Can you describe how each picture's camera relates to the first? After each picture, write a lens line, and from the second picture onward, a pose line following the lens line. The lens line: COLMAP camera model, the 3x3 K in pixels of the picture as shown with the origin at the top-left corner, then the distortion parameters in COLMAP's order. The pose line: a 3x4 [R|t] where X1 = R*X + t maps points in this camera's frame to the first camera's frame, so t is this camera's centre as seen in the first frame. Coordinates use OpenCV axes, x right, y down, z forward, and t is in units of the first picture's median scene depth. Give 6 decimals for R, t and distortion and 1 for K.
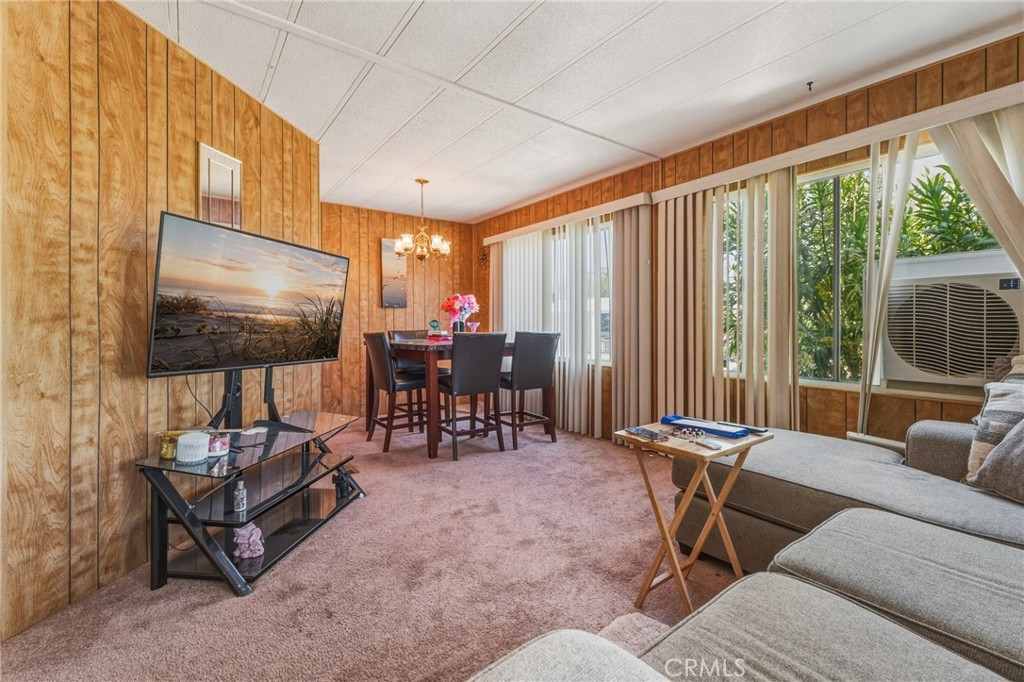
lens RADIAL K [[447.4, 0, 511.6], [0, 447.4, 322.9], [0, 0, 1]] dist [0.002264, 0.000503]
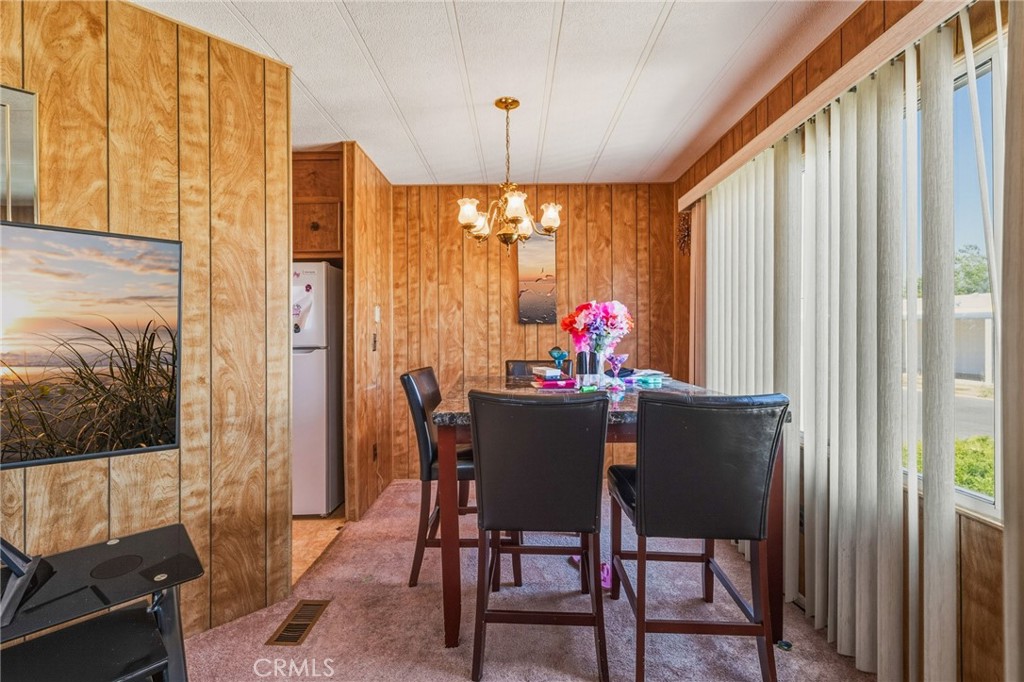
lens RADIAL K [[471.5, 0, 469.3], [0, 471.5, 336.4], [0, 0, 1]] dist [-0.000897, -0.000089]
pose [[0.797579, -0.000073, -0.603214, 0.166184], [0.006122, 0.999949, 0.007974, -0.039809], [0.603183, -0.010053, 0.797539, 0.691084]]
